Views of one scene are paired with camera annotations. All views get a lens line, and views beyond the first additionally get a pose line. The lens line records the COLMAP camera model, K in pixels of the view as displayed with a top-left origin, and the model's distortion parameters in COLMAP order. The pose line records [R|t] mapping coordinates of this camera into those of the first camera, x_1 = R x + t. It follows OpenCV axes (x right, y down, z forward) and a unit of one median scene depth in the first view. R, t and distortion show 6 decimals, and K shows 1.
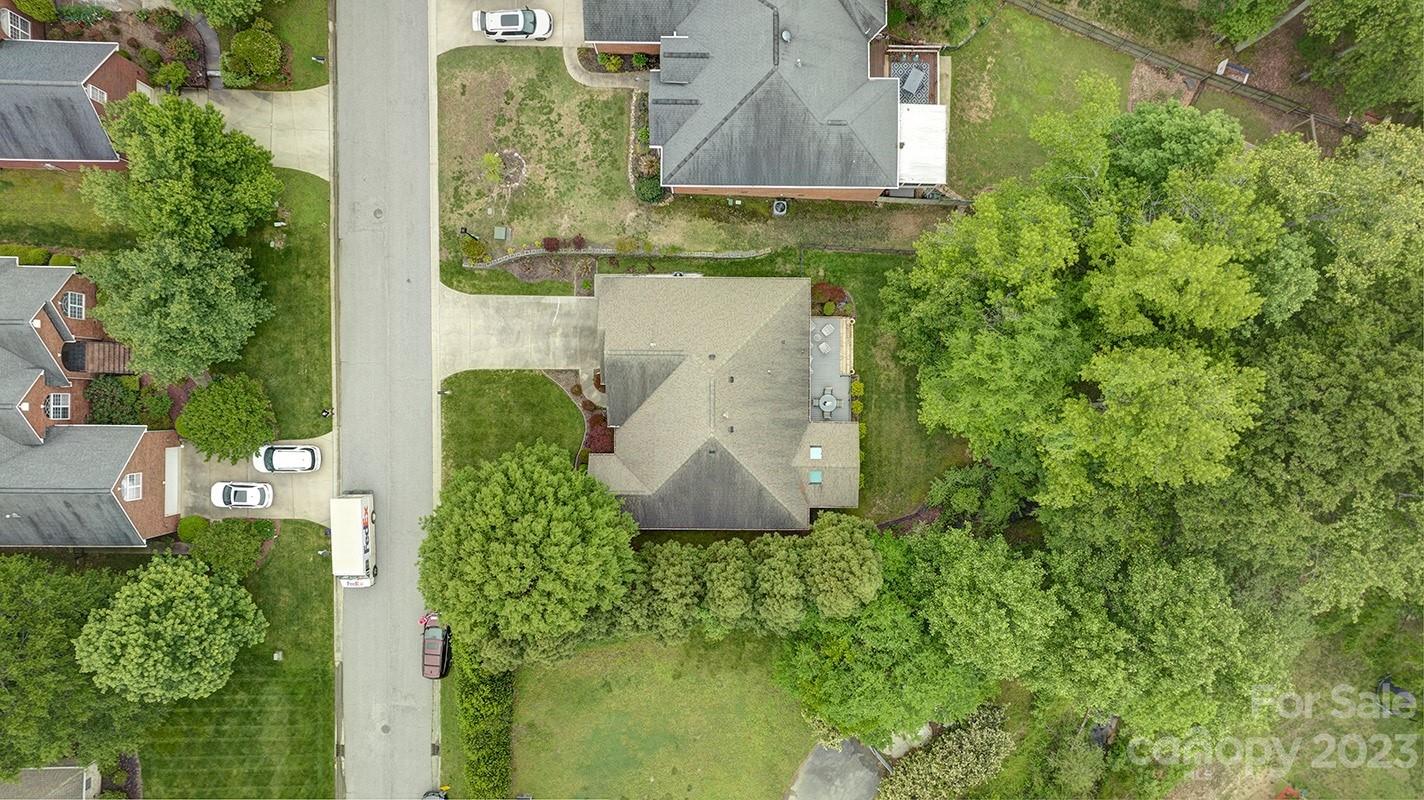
lens RADIAL K [[1016.1, 0, 712.1], [0, 1016.1, 393.7], [0, 0, 1]] dist [-0.039501, 0.012271]
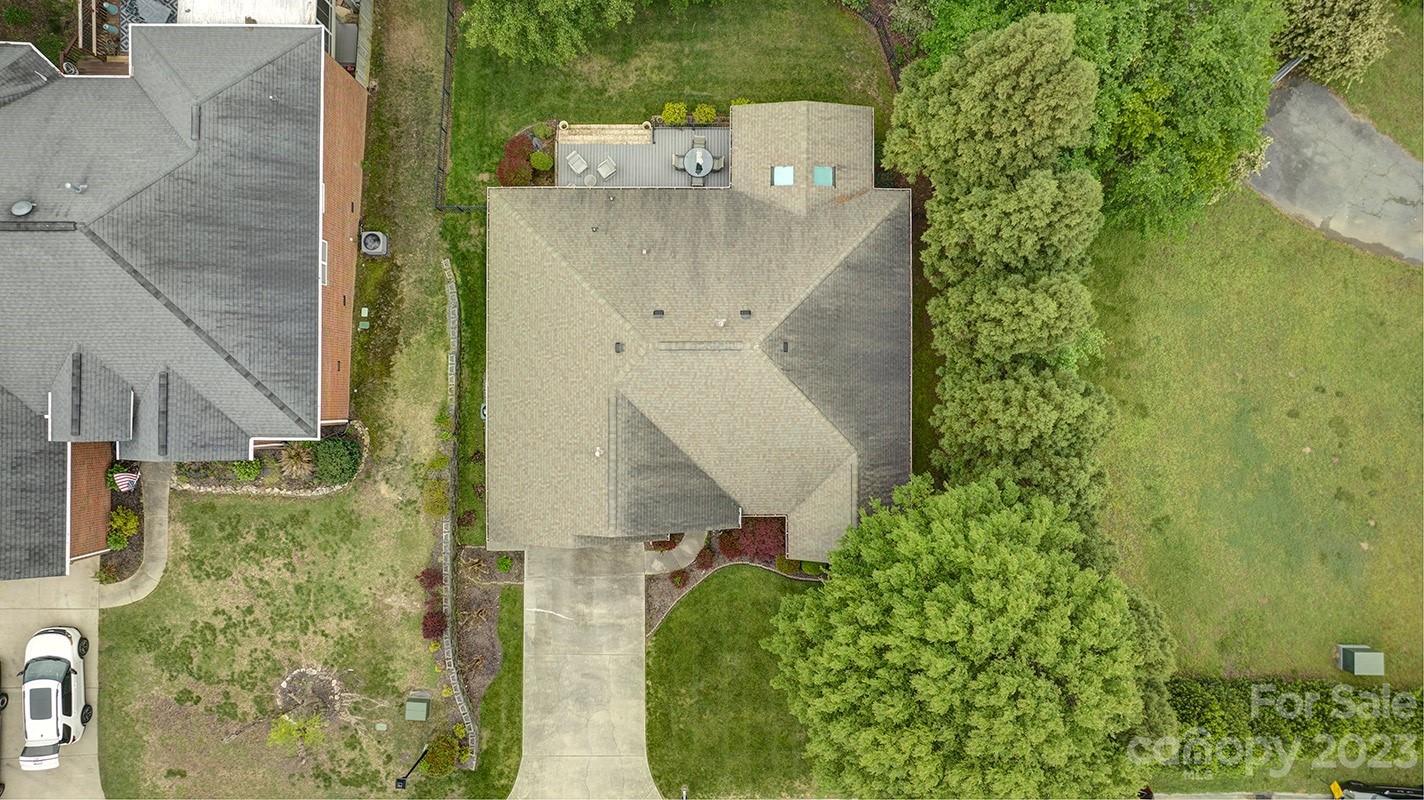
lens RADIAL K [[1016.1, 0, 720.3], [0, 1016.1, 398.3], [0, 0, 1]] dist [-0.039501, 0.012271]
pose [[-0.005532, -0.999976, 0.004160, -0.029788], [0.999507, -0.005401, 0.030925, 0.002745], [-0.030902, 0.004329, 0.999513, 0.410985]]
